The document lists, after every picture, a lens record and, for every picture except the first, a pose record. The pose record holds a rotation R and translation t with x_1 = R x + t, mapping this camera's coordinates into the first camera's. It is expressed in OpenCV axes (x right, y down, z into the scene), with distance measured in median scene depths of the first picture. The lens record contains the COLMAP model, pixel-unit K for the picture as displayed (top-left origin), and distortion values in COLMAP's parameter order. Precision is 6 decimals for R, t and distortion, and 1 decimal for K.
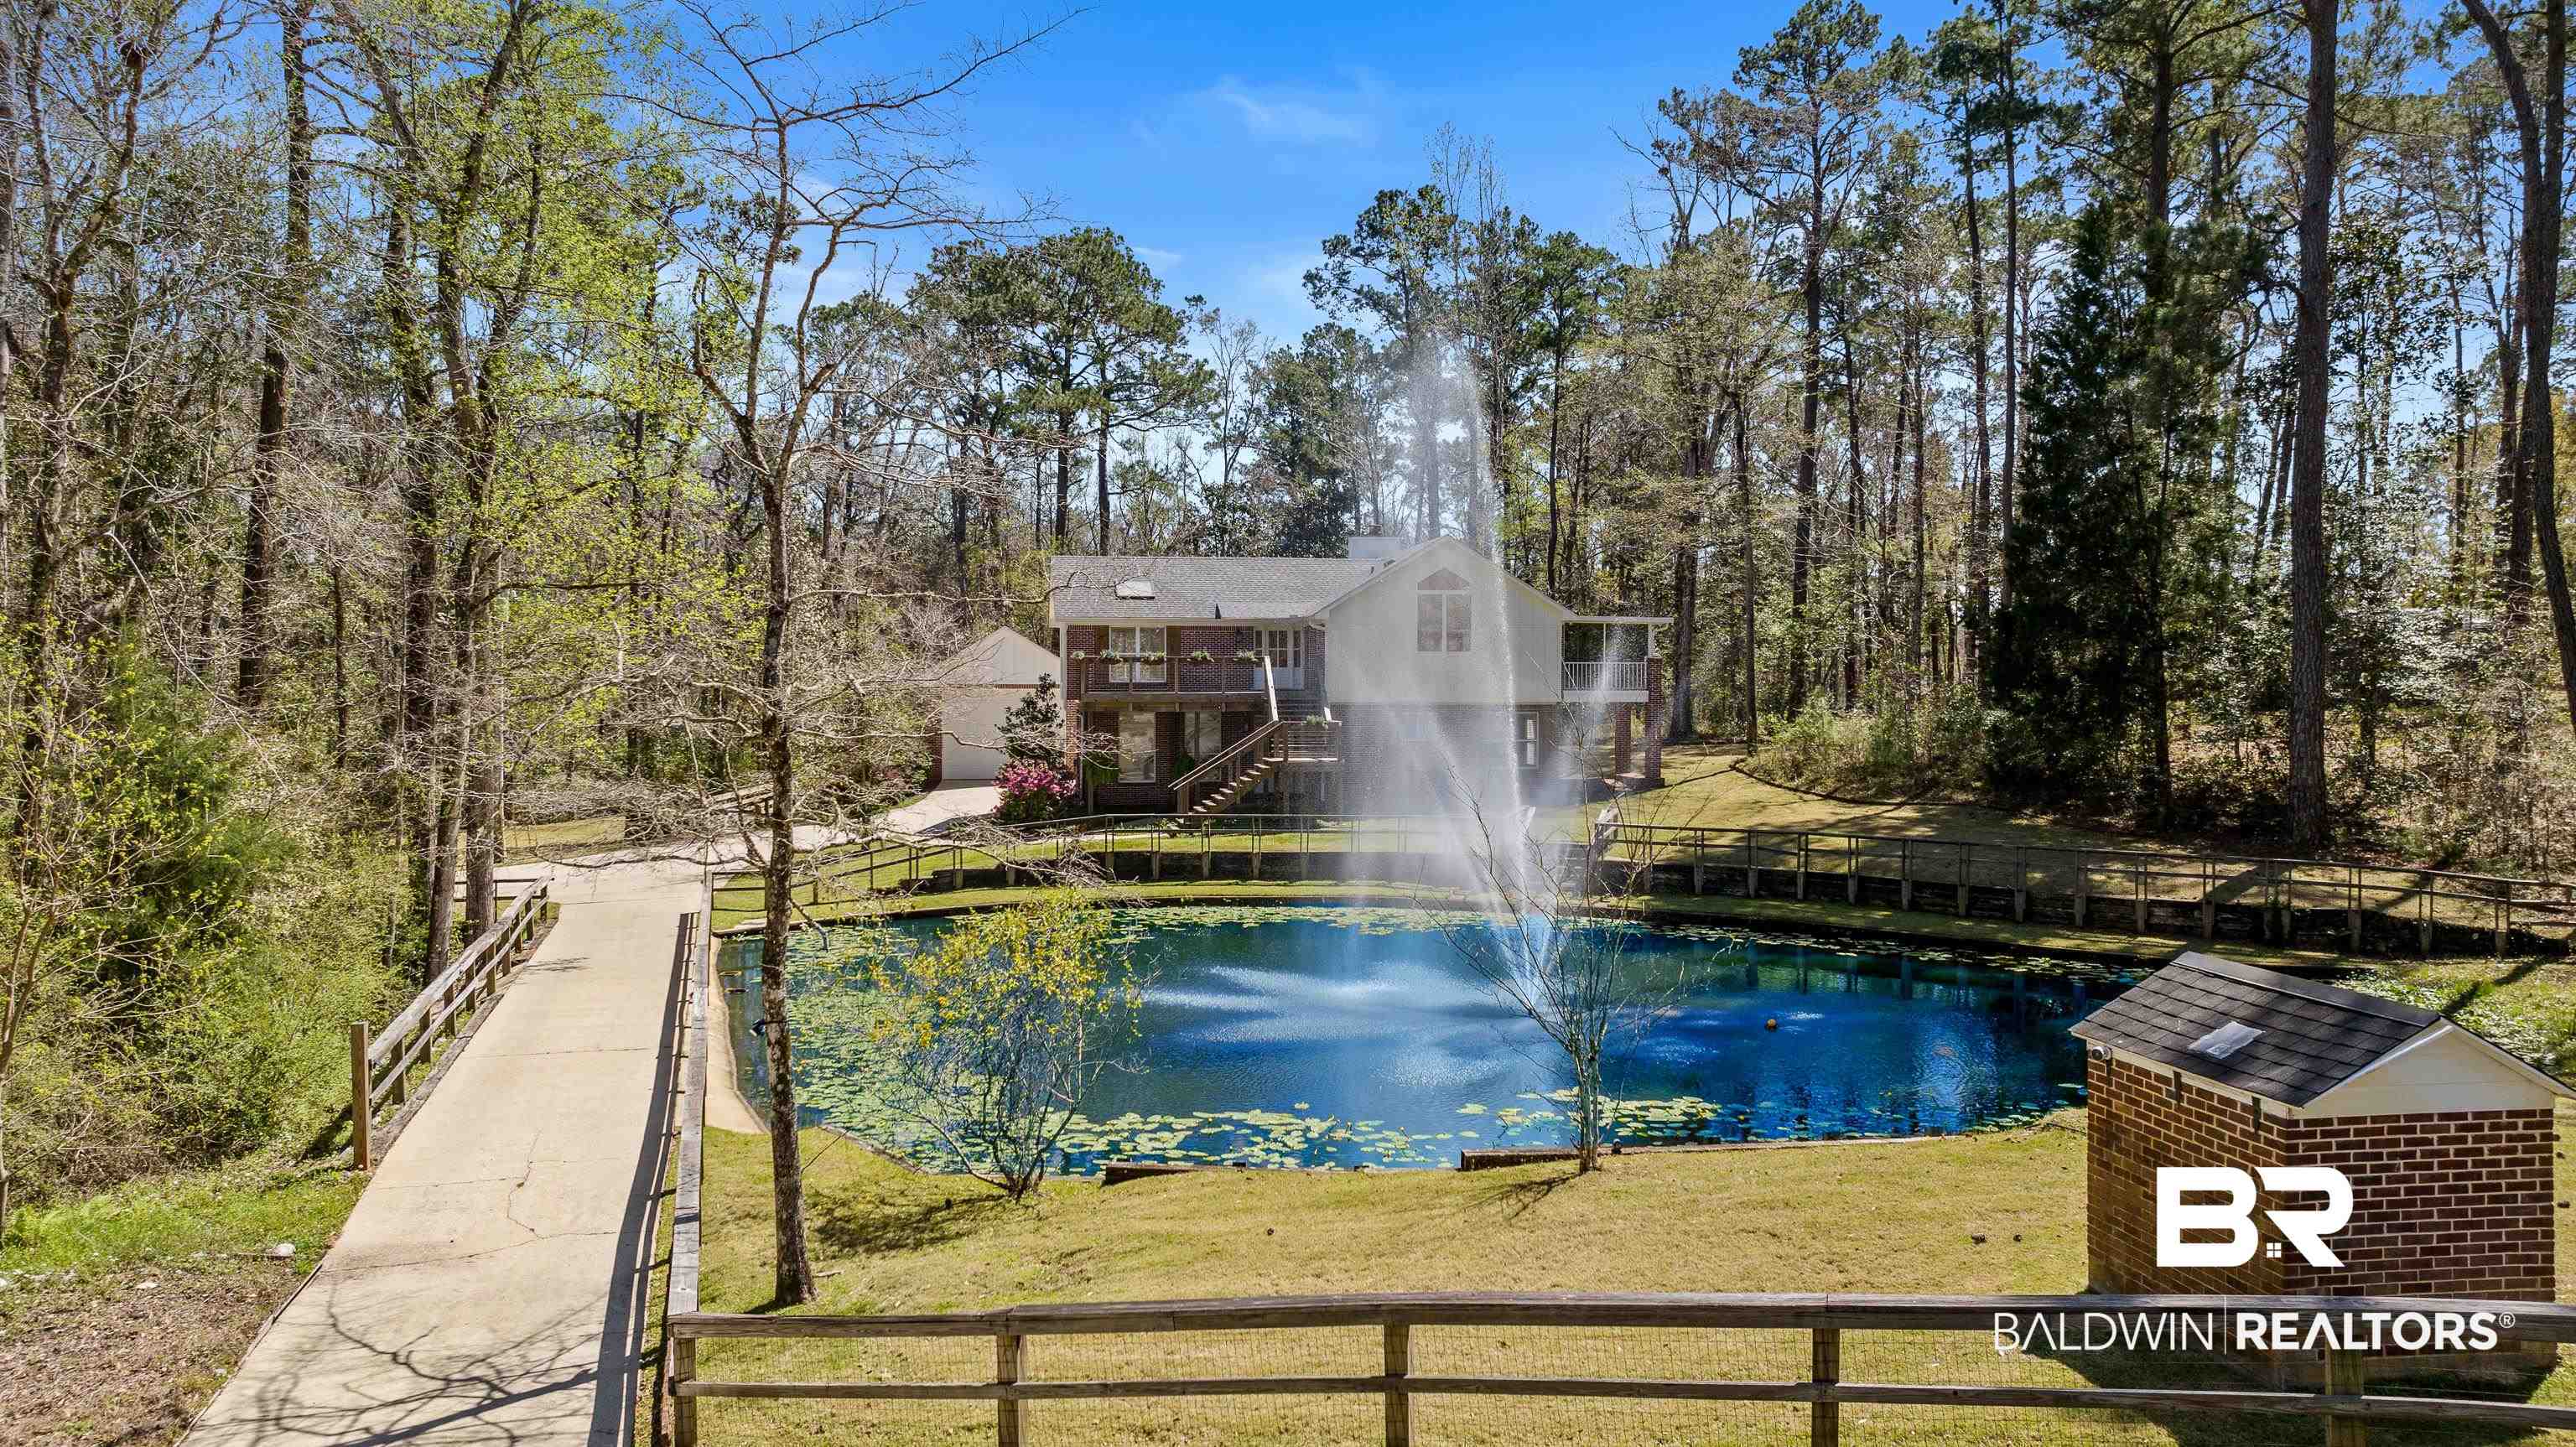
lens RADIAL K [[1798.2, 0, 1288.0], [0, 1798.2, 723.5], [0, 0, 1]] dist [-0.009970, -0.010788]
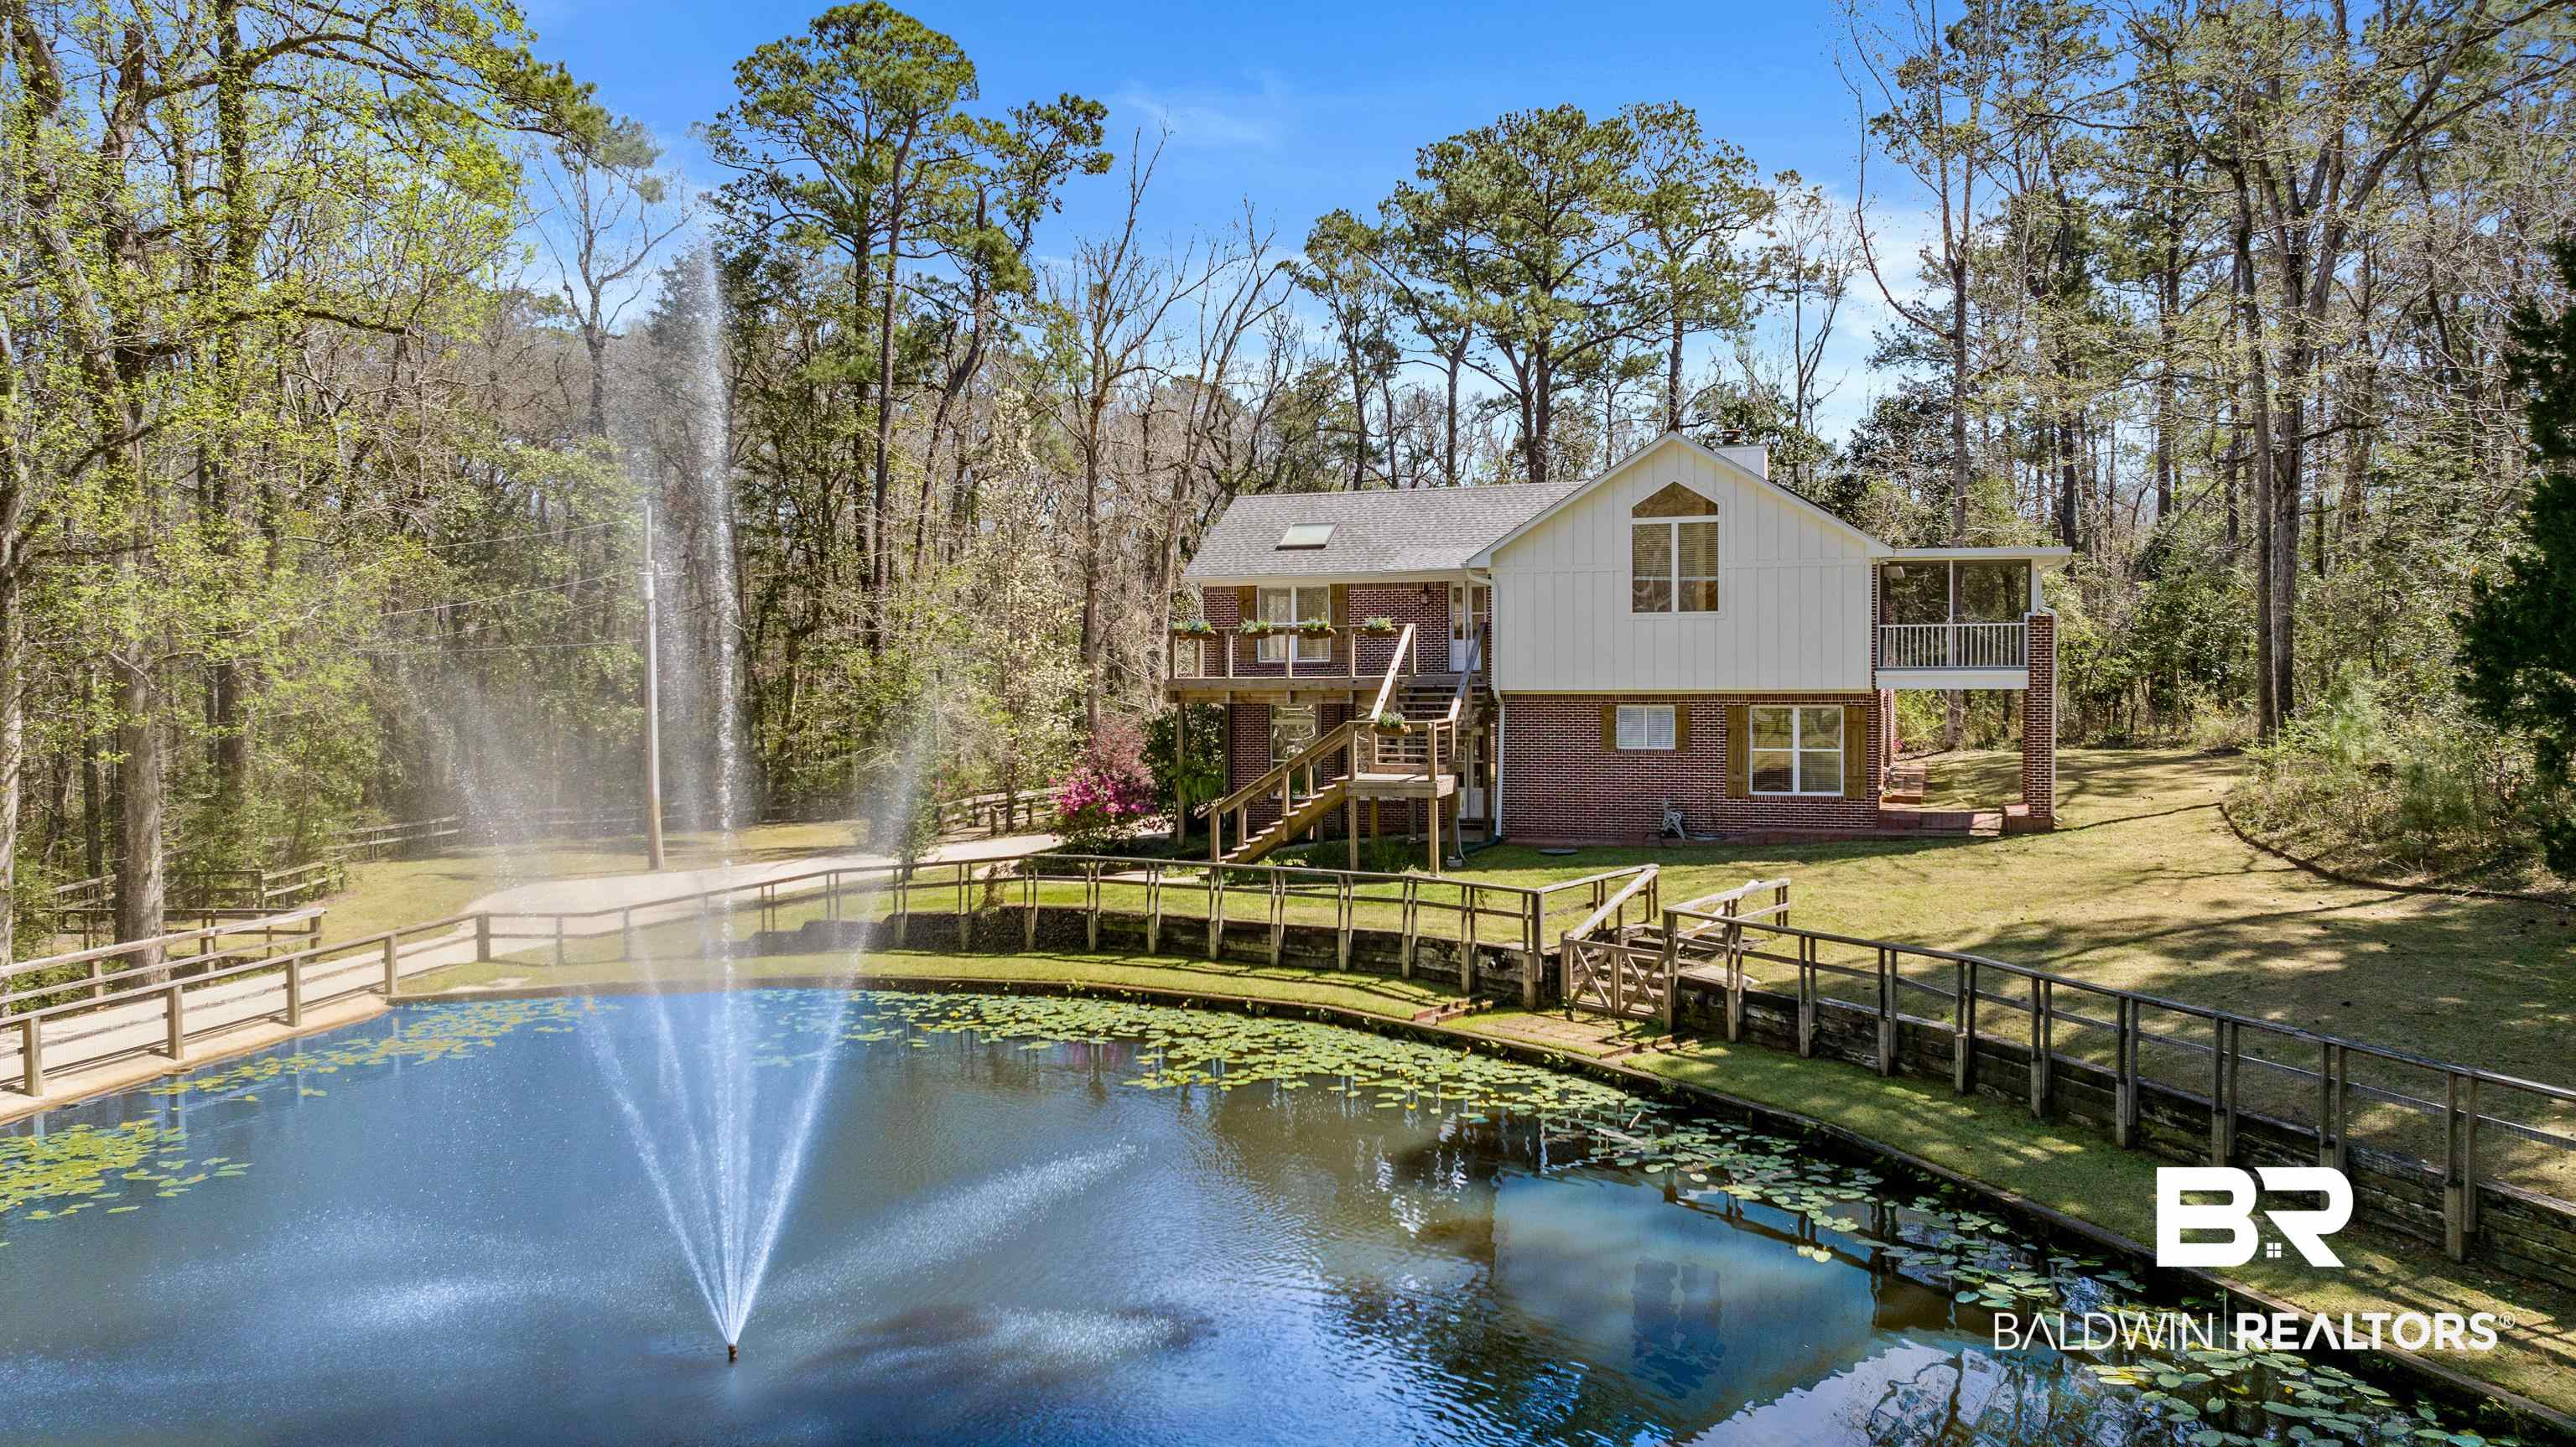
lens RADIAL K [[1849.2, 0, 1288.0], [0, 1849.2, 723.5], [0, 0, 1]] dist [-0.023387, 0.004915]
pose [[0.880460, 0.009293, -0.474029, 0.267779], [-0.002489, 0.999885, 0.014979, -0.009313], [0.474114, -0.012008, 0.880382, 0.333250]]
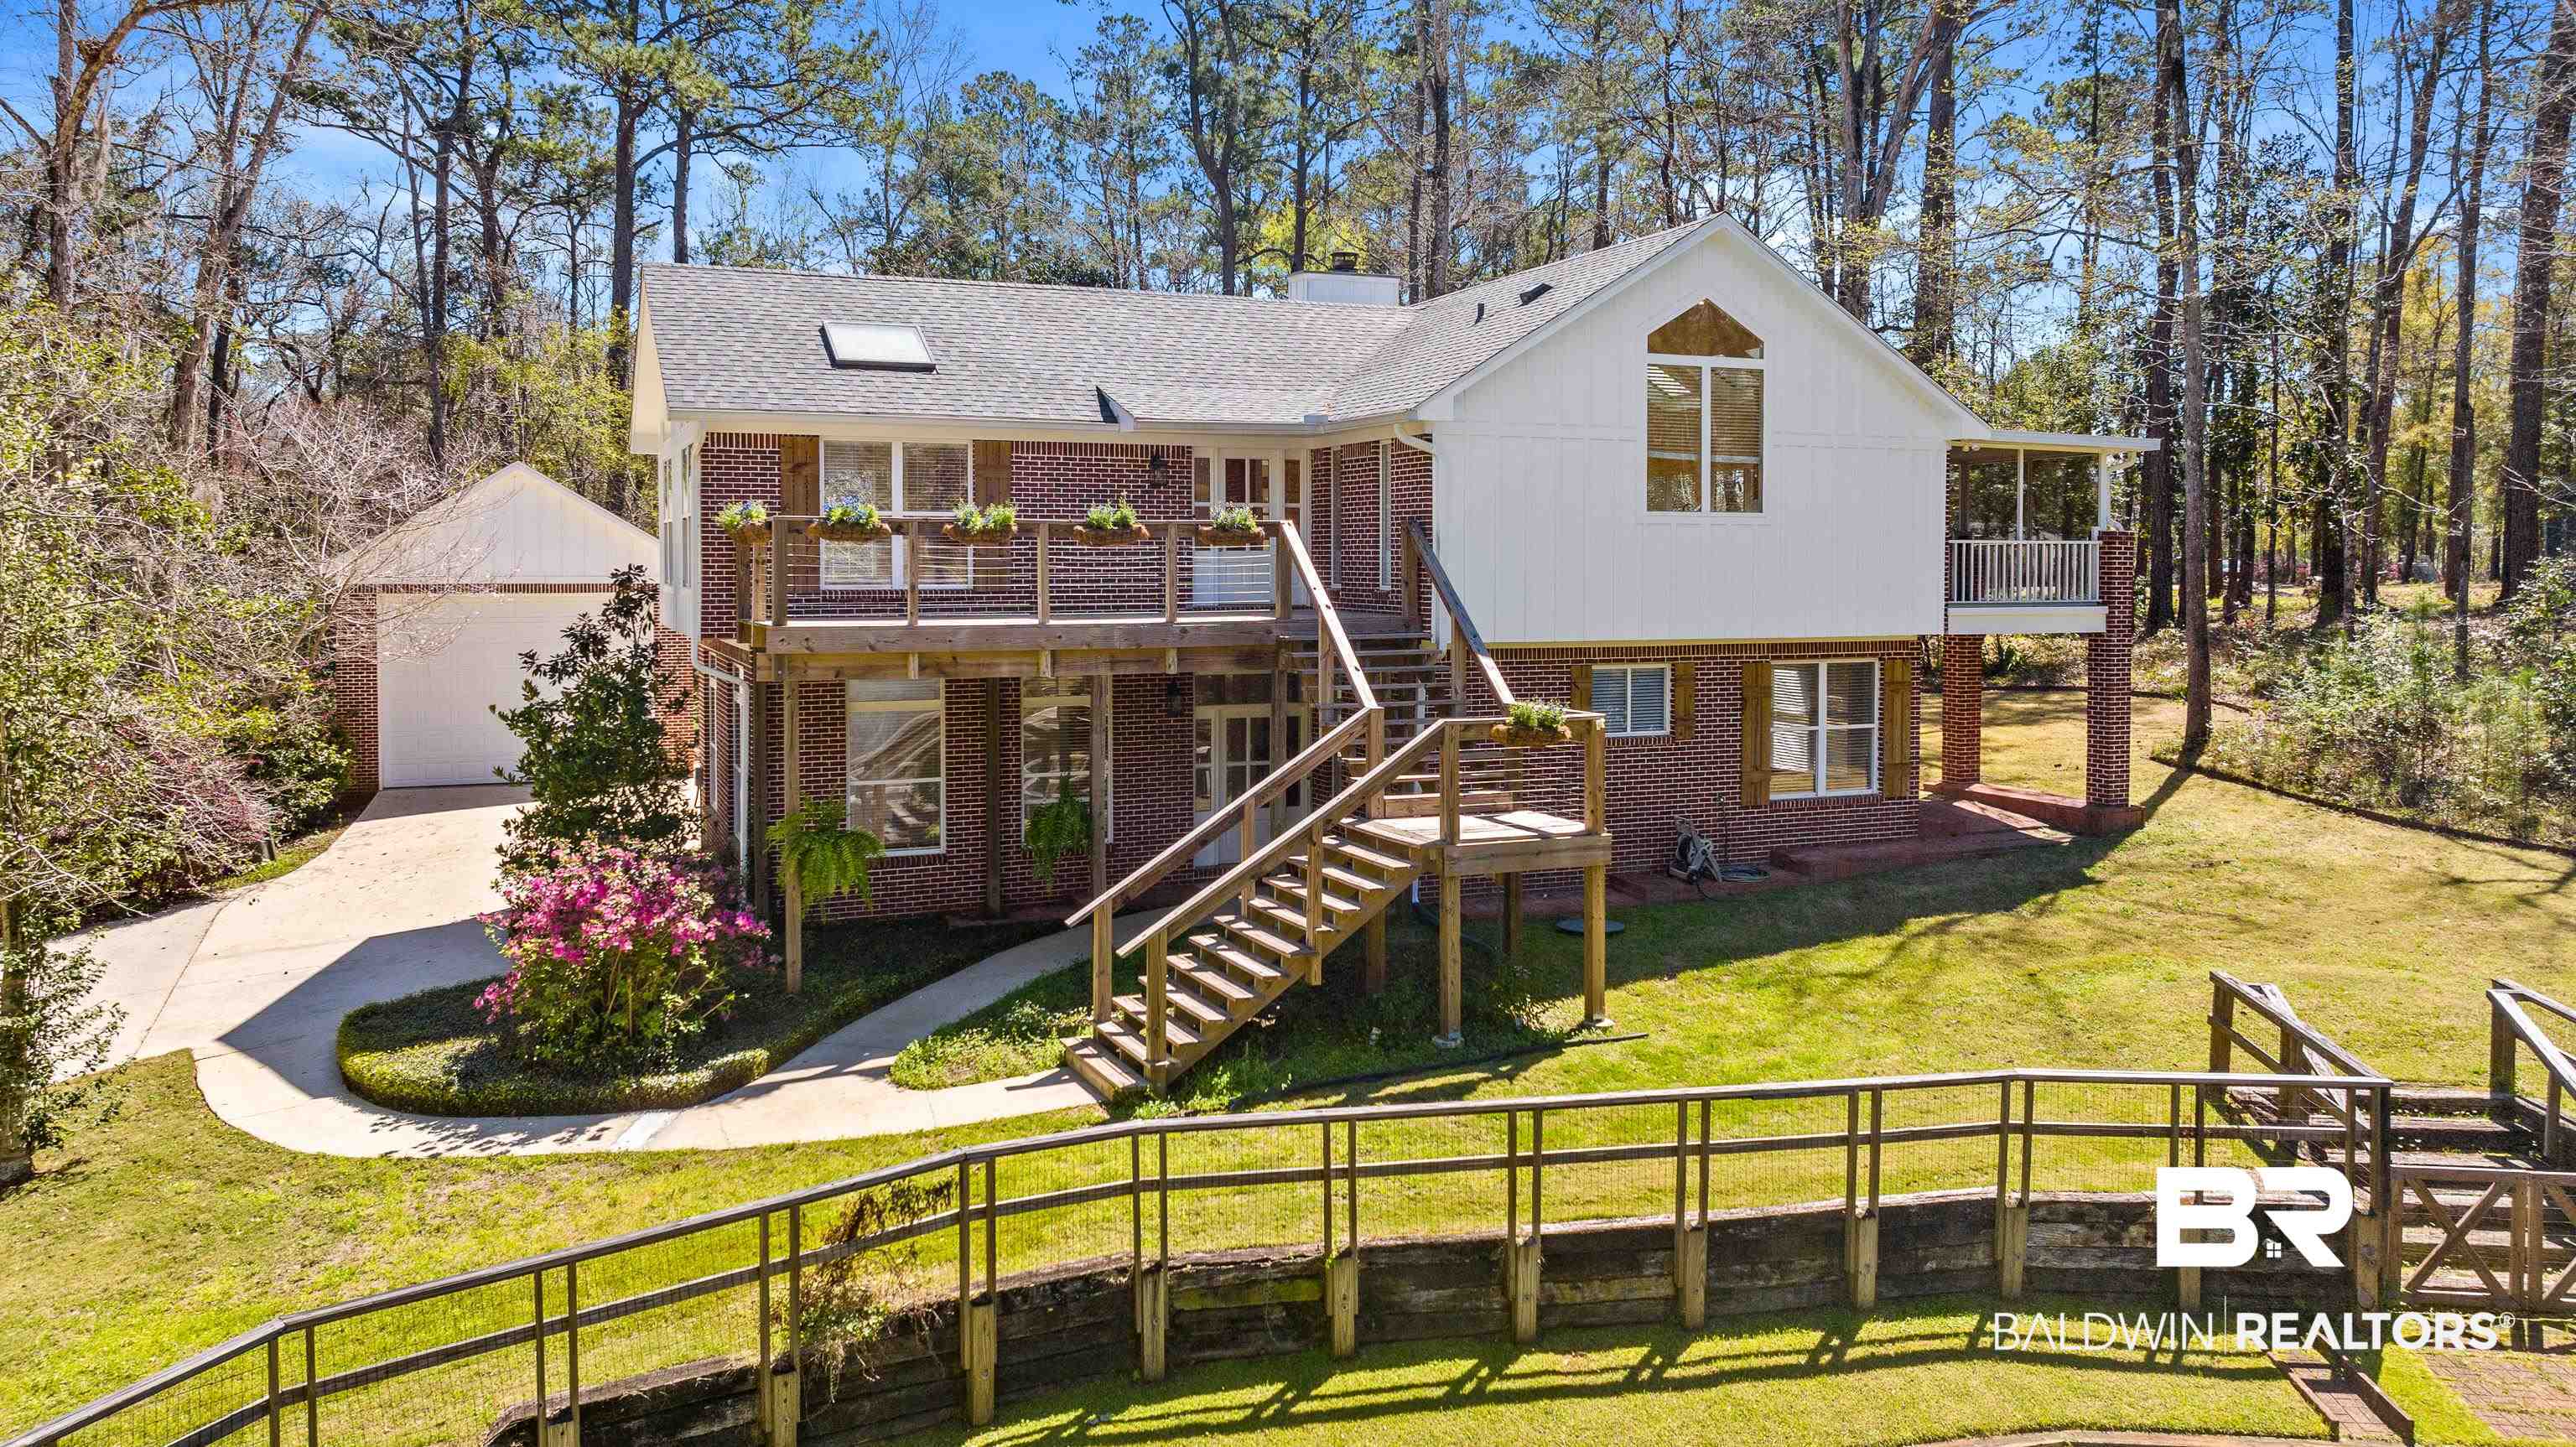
lens RADIAL K [[1844.3, 0, 1293.8], [0, 1844.3, 609.8], [0, 0, 1]] dist [-0.032779, -0.002760]
pose [[0.970294, -0.004392, 0.241891, -0.095121], [0.003885, 0.999989, 0.002572, -0.019238], [-0.241899, -0.001556, 0.970300, 0.601792]]
